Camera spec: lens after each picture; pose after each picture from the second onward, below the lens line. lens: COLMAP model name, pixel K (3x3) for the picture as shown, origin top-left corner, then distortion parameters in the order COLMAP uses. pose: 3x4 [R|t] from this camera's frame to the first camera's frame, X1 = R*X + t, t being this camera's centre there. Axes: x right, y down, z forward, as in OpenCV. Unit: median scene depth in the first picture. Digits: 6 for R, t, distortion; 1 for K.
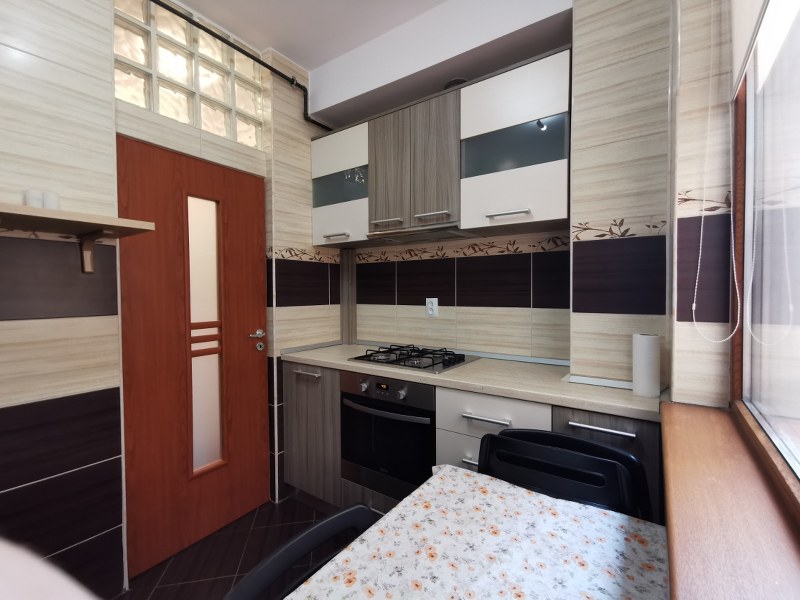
lens RADIAL K [[368.2, 0, 408.4], [0, 368.2, 298.1], [0, 0, 1]] dist [0.024133, -0.012714]
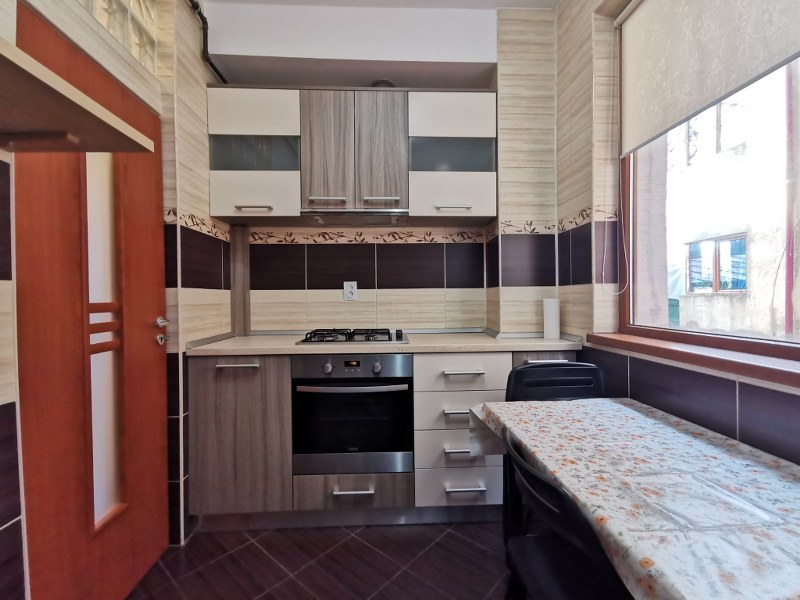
lens RADIAL K [[368.2, 0, 399.4], [0, 368.2, 298.5], [0, 0, 1]] dist [0.024133, -0.012714]
pose [[0.793744, -0.004919, 0.608233, -0.523571], [0.017795, 0.999727, -0.015138, 0.074879], [-0.607992, 0.022839, 0.793615, 0.123039]]
